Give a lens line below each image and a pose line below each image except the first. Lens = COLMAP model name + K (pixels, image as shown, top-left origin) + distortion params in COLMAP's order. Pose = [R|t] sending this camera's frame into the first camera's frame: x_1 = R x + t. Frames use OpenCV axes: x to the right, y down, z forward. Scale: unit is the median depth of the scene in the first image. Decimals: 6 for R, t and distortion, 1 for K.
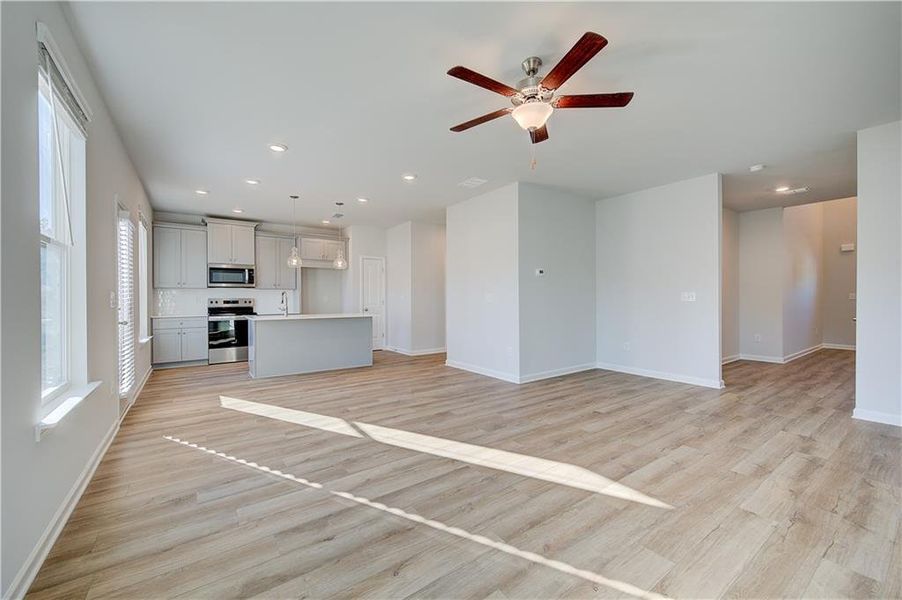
lens RADIAL K [[360.7, 0, 453.4], [0, 360.7, 299.6], [0, 0, 1]] dist [0.003516, -0.000508]
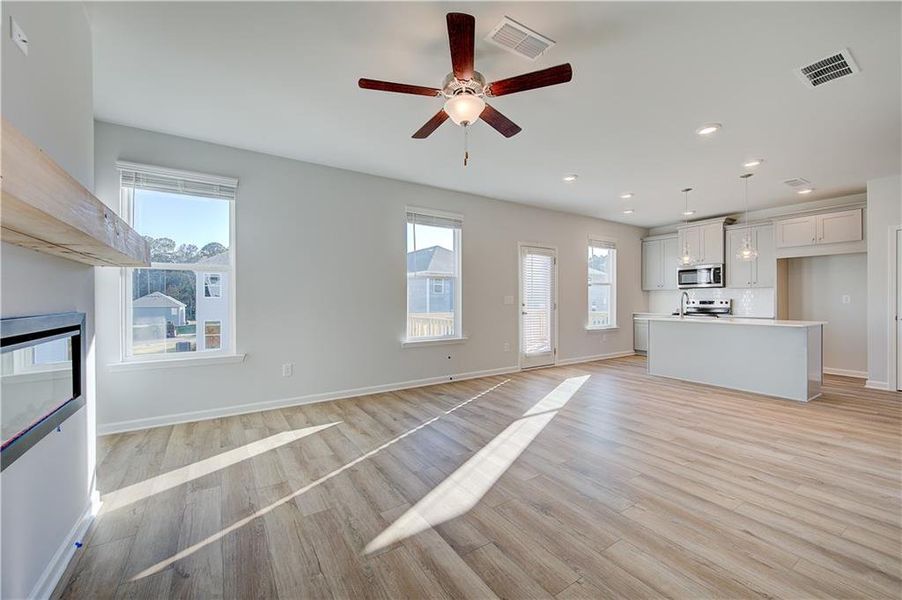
lens RADIAL K [[360.7, 0, 453.4], [0, 360.7, 299.6], [0, 0, 1]] dist [0.003516, -0.000508]
pose [[-0.046592, 0.003059, -0.998909, 0.662161], [-0.001799, 0.999993, 0.003146, -0.005068], [0.998912, 0.001944, -0.046586, 0.571440]]
